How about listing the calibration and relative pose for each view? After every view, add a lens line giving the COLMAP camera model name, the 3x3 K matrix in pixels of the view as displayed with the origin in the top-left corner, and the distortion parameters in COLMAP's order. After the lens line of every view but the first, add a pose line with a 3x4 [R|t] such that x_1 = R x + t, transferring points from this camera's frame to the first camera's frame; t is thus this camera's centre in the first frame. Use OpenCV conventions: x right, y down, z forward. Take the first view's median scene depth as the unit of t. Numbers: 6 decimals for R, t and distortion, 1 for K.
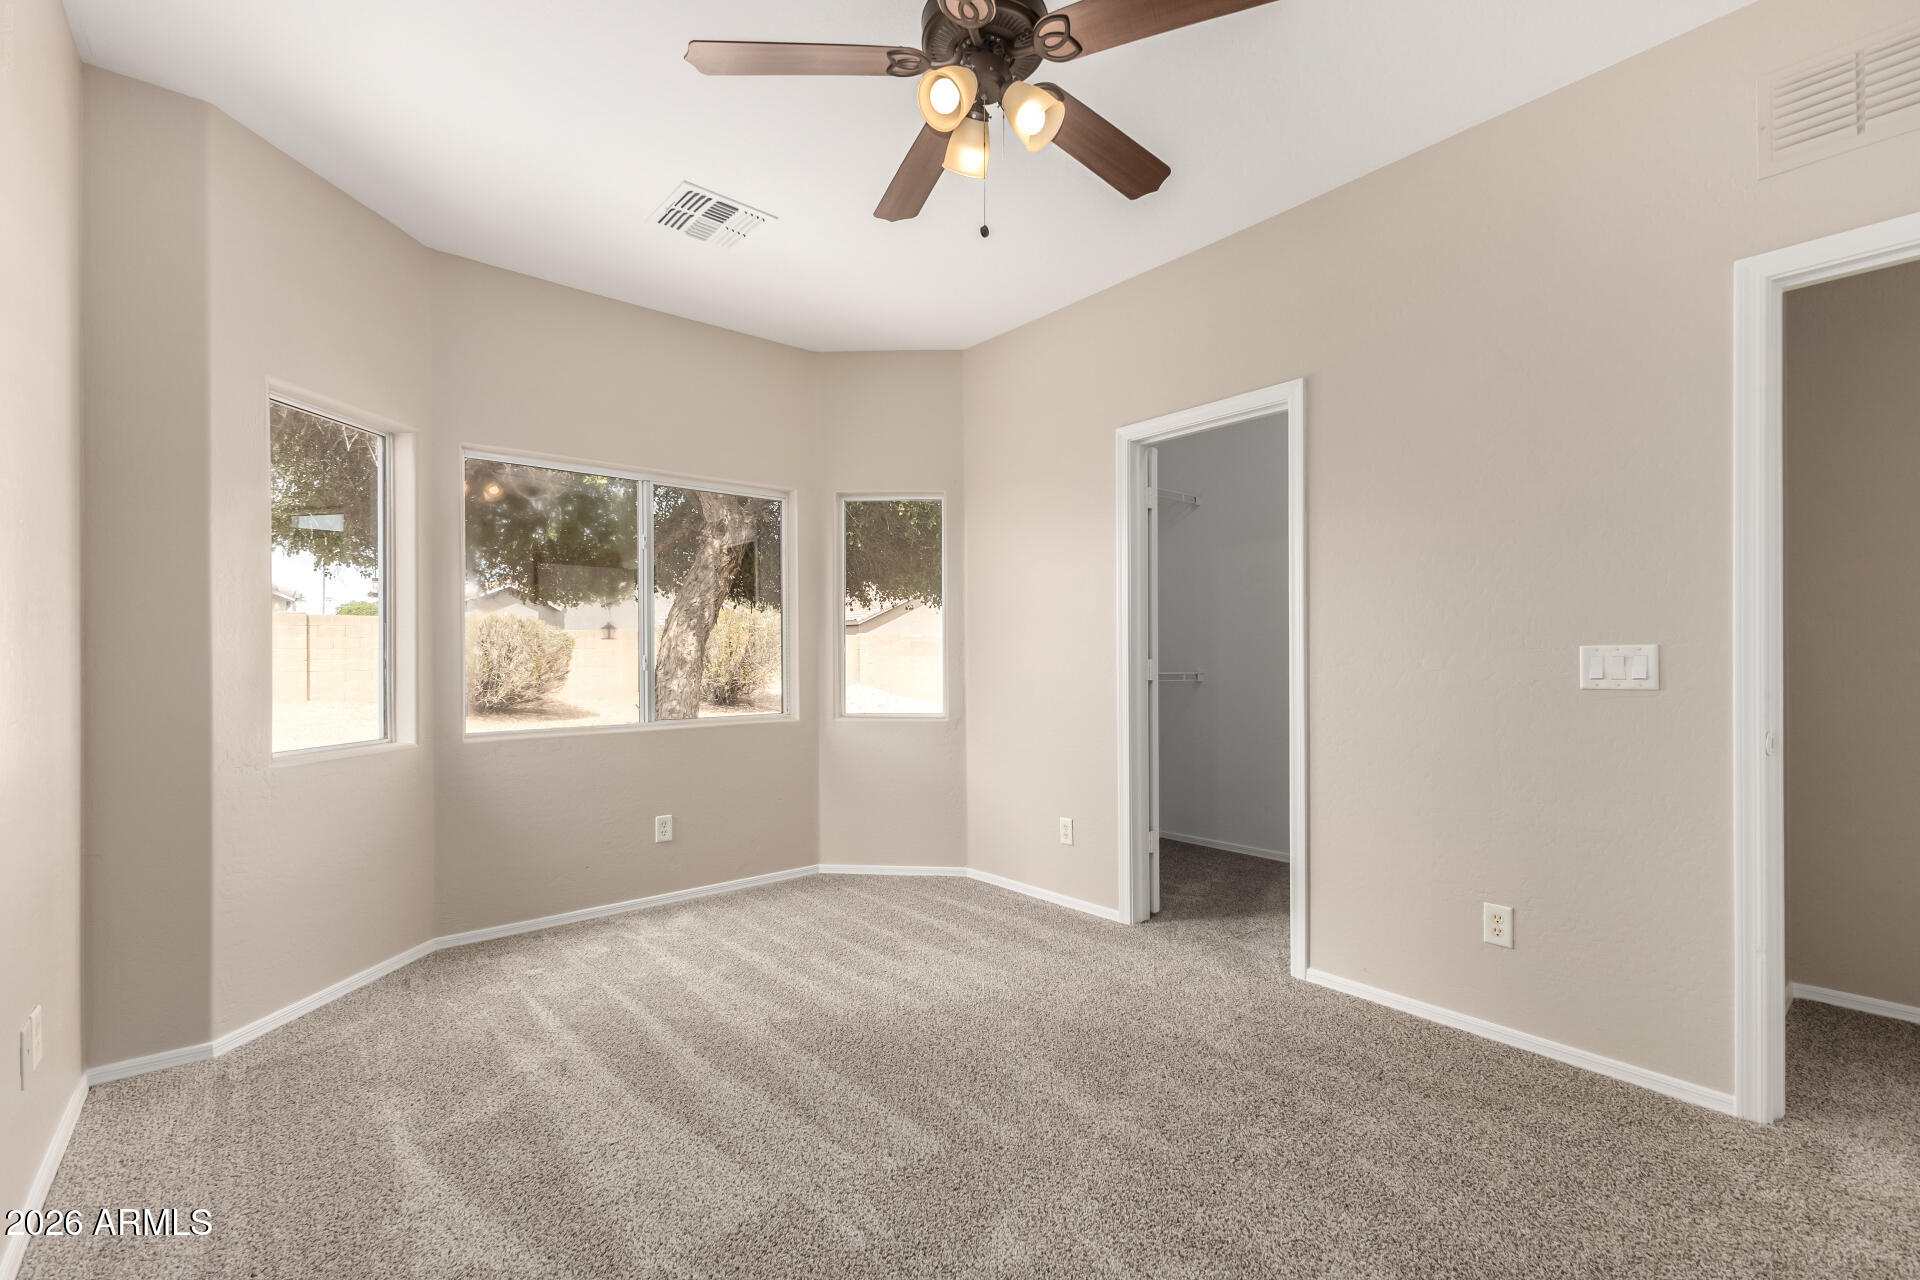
lens RADIAL K [[829.8, 0, 966.3], [0, 829.8, 647.1], [0, 0, 1]] dist [0.017238, -0.003291]
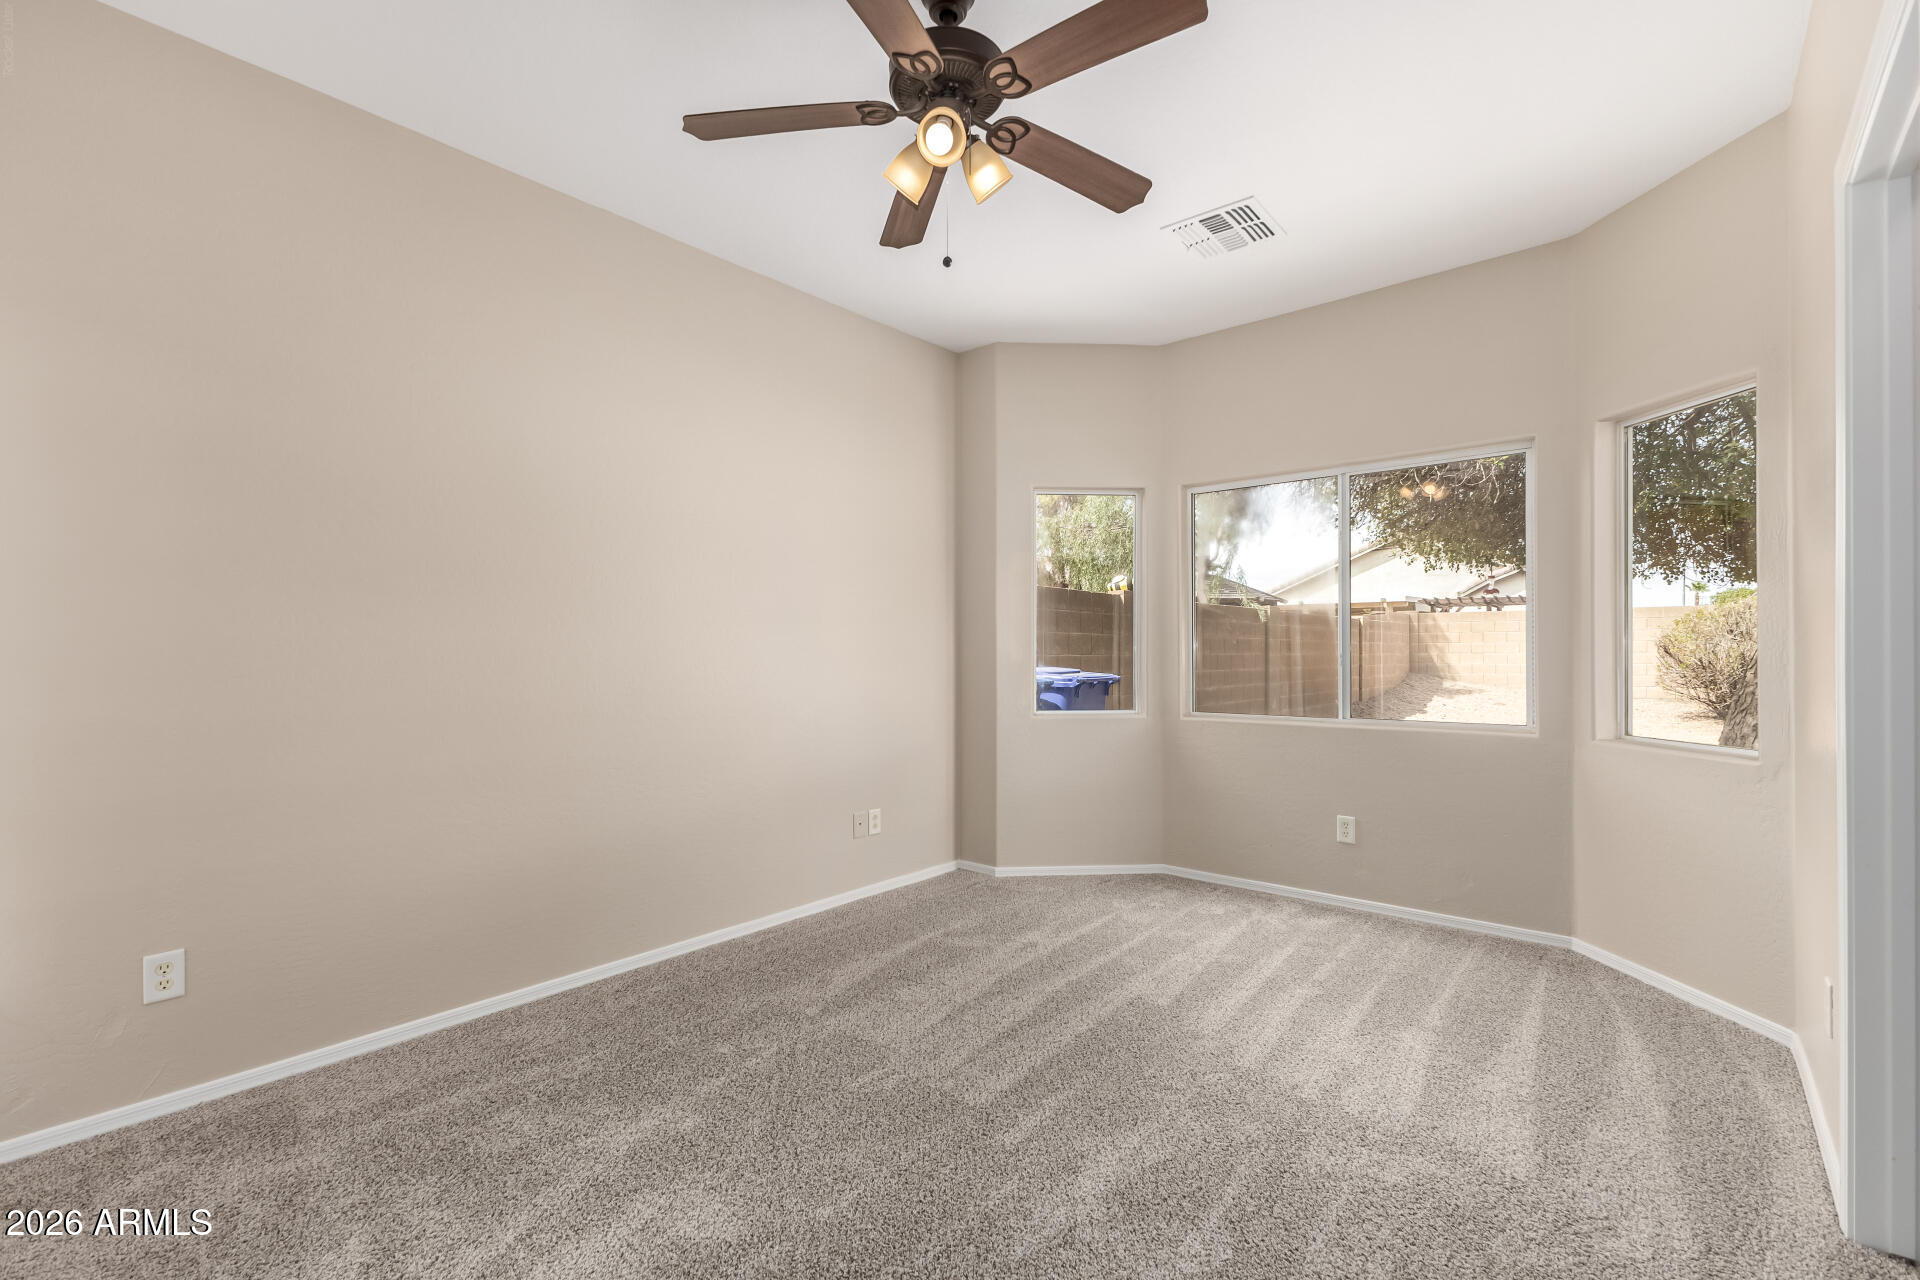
lens RADIAL K [[829.8, 0, 969.0], [0, 829.8, 648.4], [0, 0, 1]] dist [0.017238, -0.003291]
pose [[0.174892, -0.001525, -0.984587, 0.606108], [0.011510, 0.999934, 0.000496, 0.001508], [0.984520, -0.011419, 0.174897, 0.469164]]
